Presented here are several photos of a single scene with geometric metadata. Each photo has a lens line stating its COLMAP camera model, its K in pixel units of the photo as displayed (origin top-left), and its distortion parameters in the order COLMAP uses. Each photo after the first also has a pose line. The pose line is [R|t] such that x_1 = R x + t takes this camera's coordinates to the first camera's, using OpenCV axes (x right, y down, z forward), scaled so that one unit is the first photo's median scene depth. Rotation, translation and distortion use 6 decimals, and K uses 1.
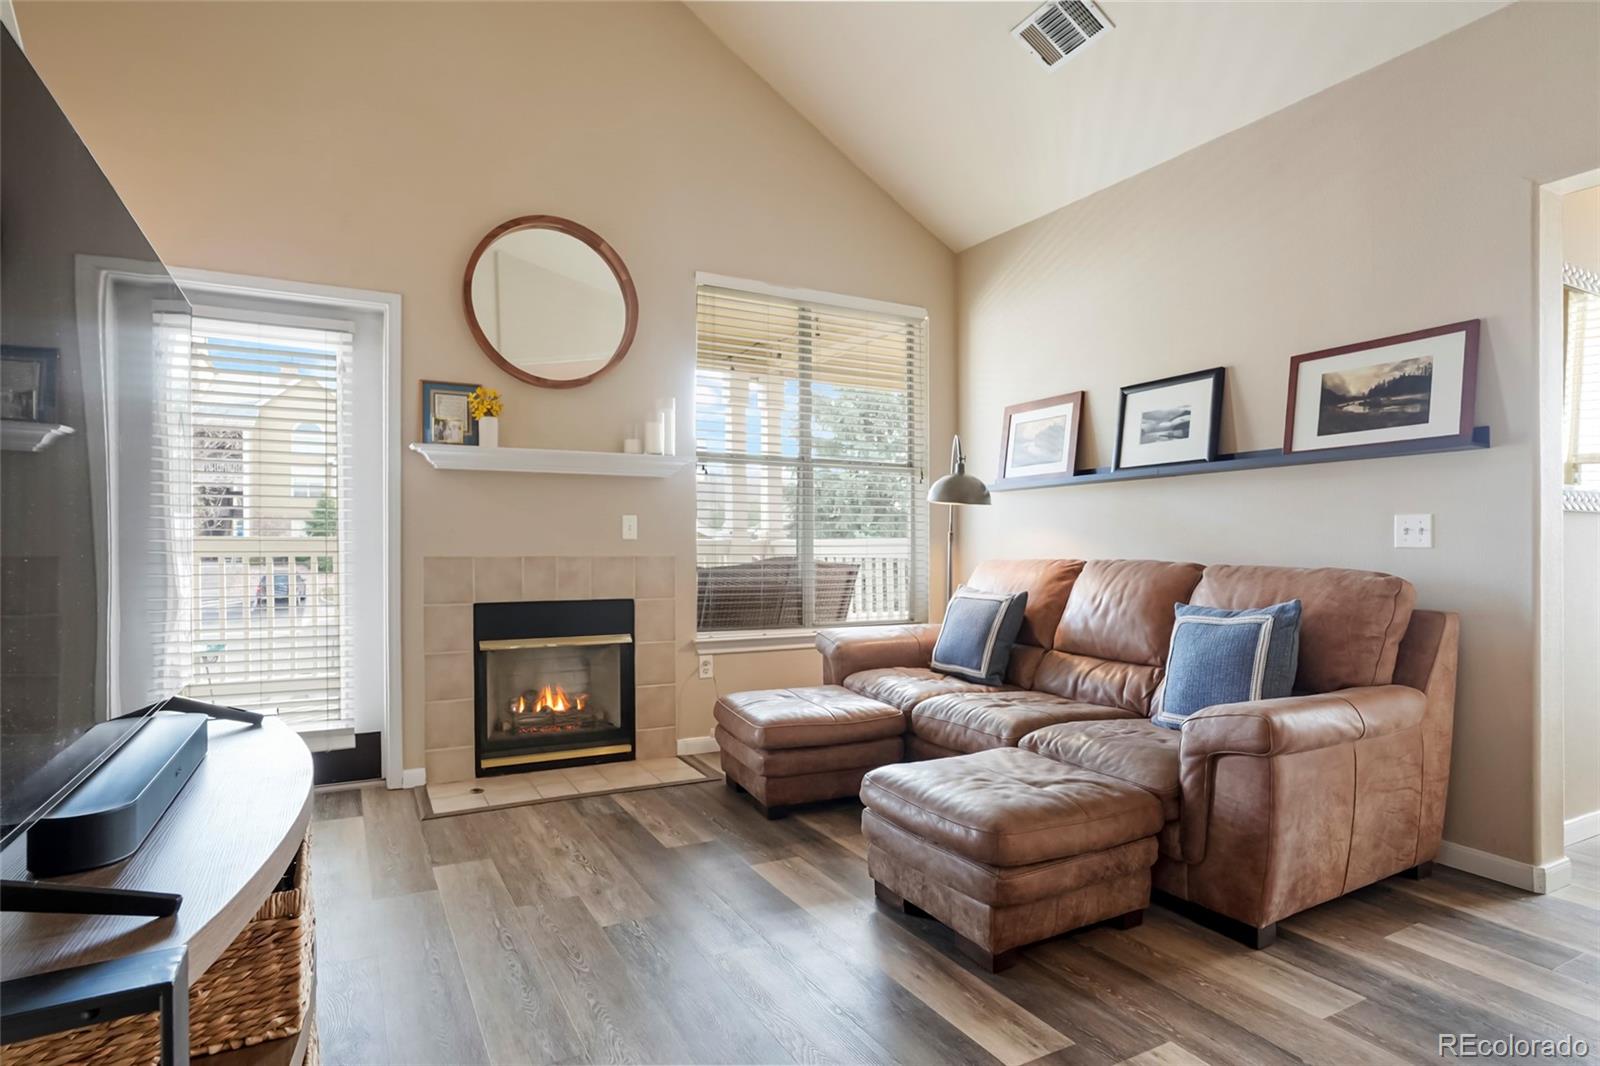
lens RADIAL K [[834.6, 0, 807.0], [0, 834.6, 550.7], [0, 0, 1]] dist [-0.052165, 0.000350]
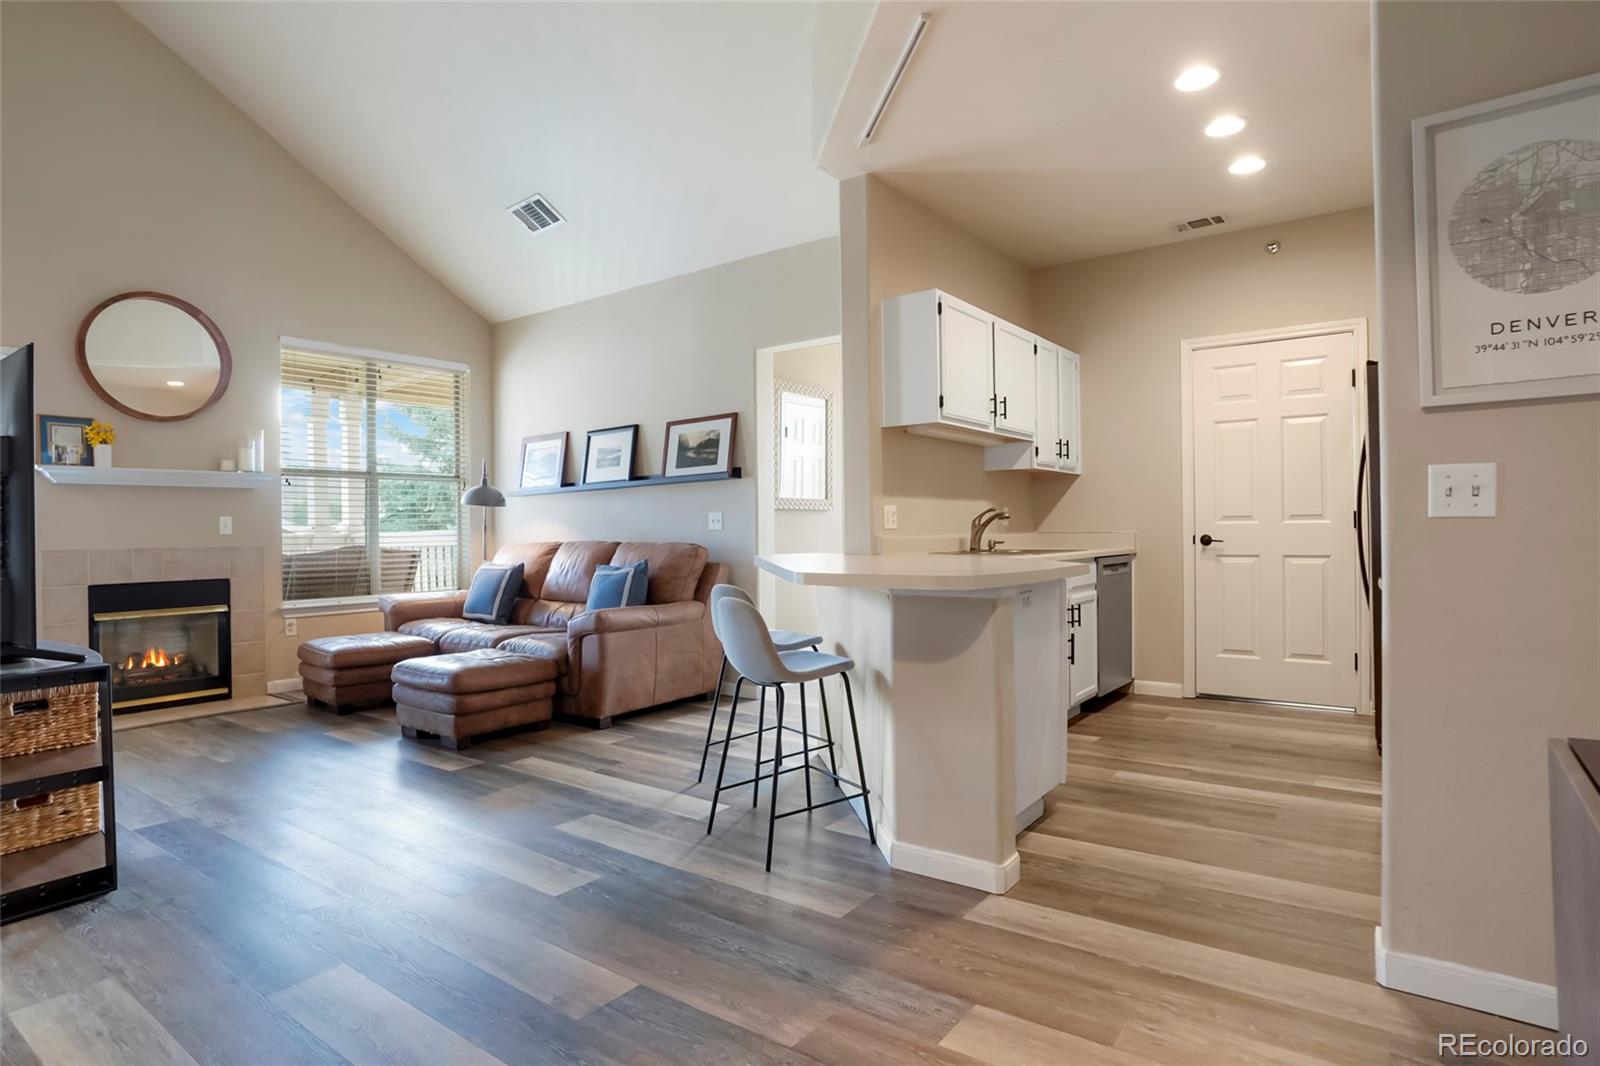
lens RADIAL K [[857.0, 0, 800.2], [0, 857.0, 519.2], [0, 0, 1]] dist [-0.060012, 0.030890]
pose [[0.911016, -0.012516, 0.412181, 0.083273], [0.023257, 0.999508, -0.021054, 0.013533], [-0.411715, 0.028766, 0.910859, -0.685215]]
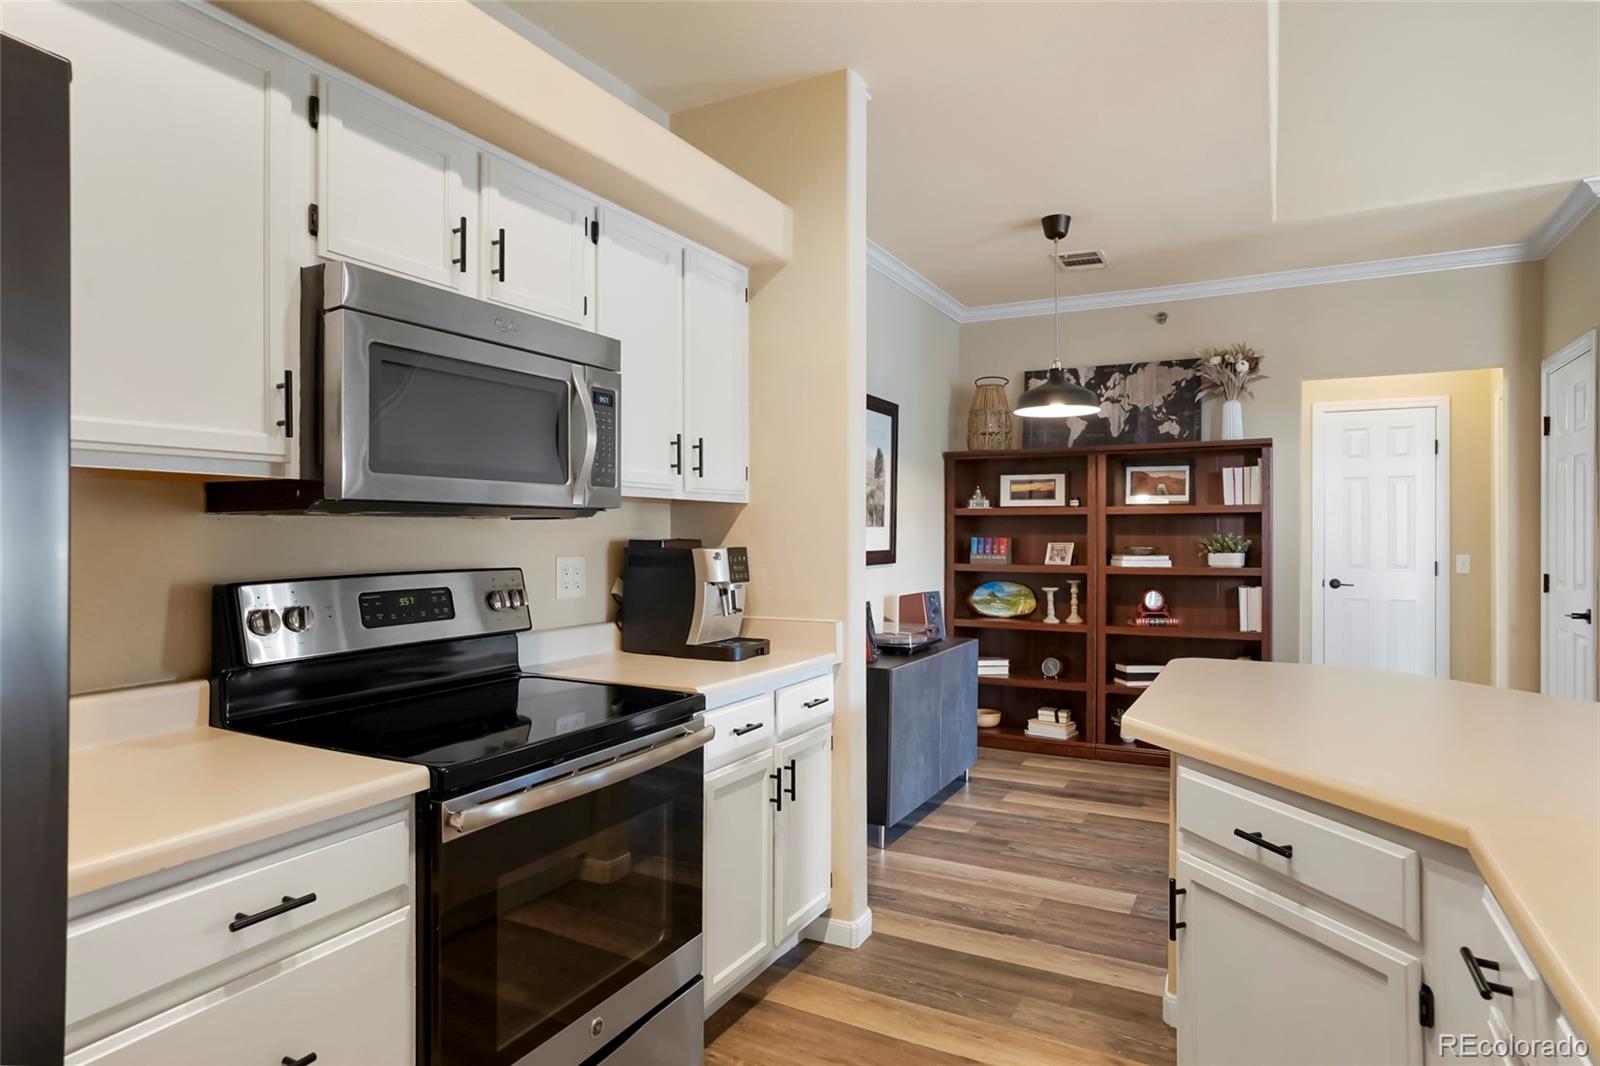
lens RADIAL K [[919.9, 0, 800.5], [0, 919.9, 536.3], [0, 0, 1]] dist [-0.042410, 0.042598]
pose [[-0.836638, -0.003036, -0.547747, 1.135607], [-0.010819, 0.999881, 0.010984, -0.064389], [0.547649, 0.015116, -0.836572, 0.303274]]
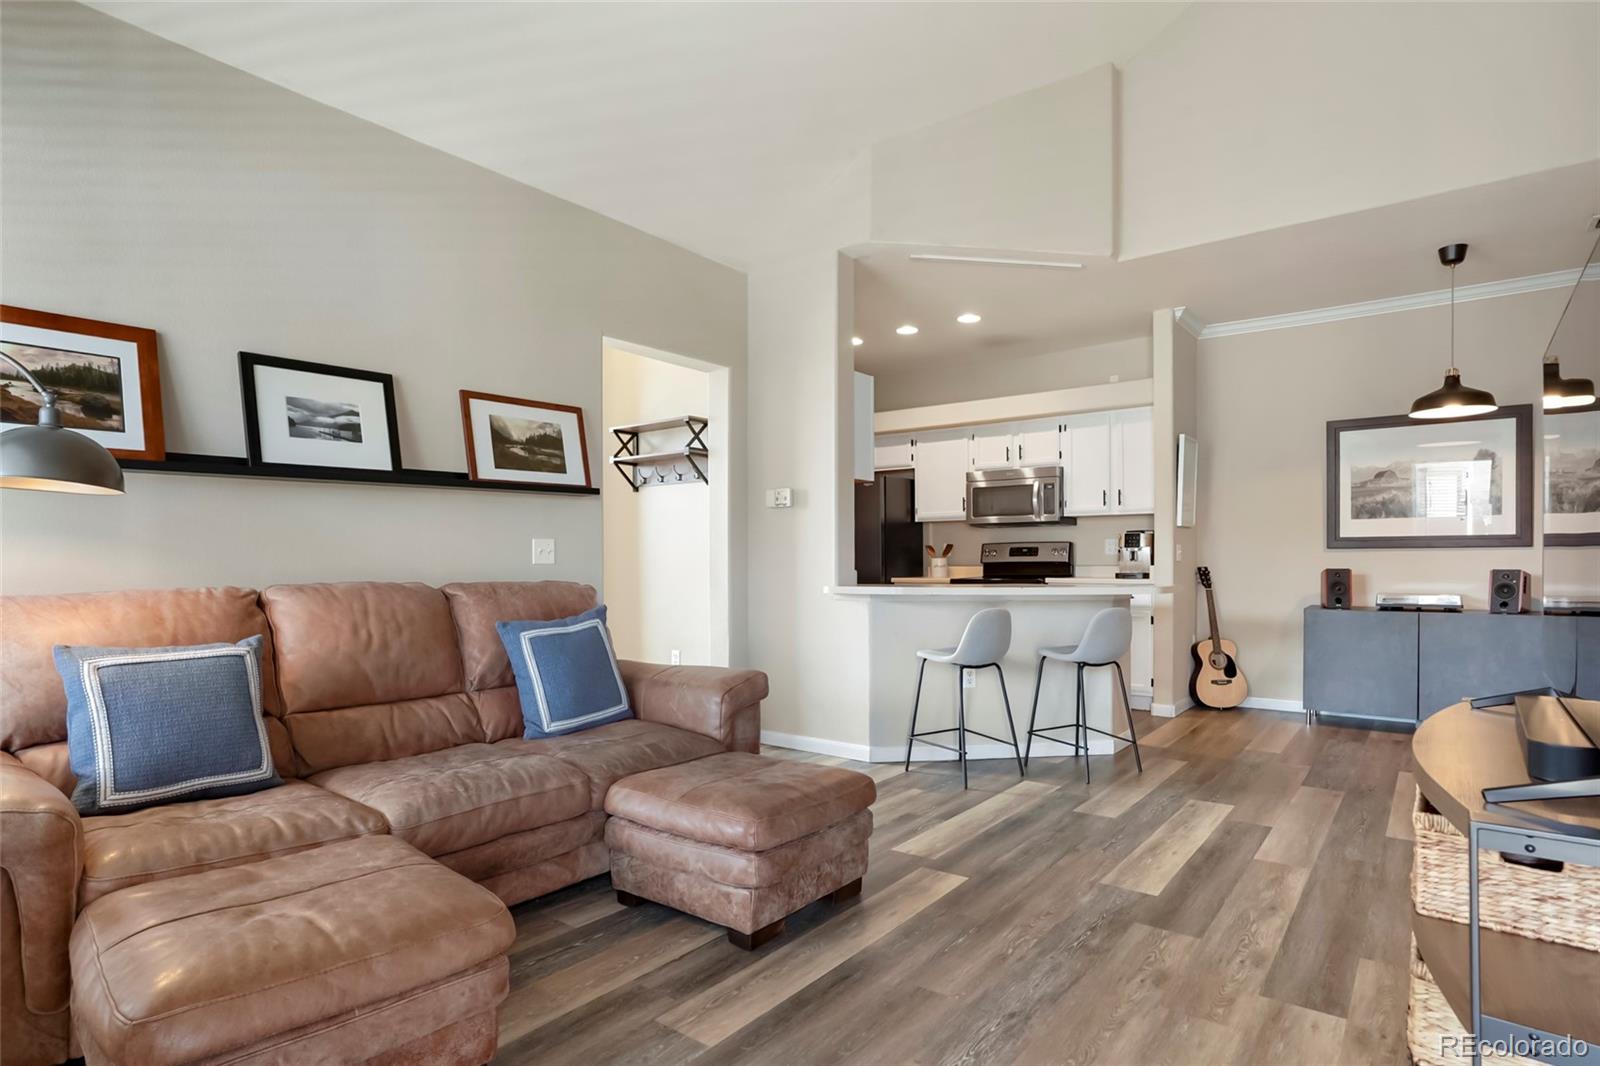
lens RADIAL K [[834.9, 0, 806.0], [0, 834.9, 567.4], [0, 0, 1]] dist [-0.023263, 0.000521]
pose [[-0.392052, -0.011150, 0.919875, -0.532198], [0.011632, 0.999787, 0.017077, -0.012512], [-0.919869, 0.017395, -0.391839, 0.887805]]
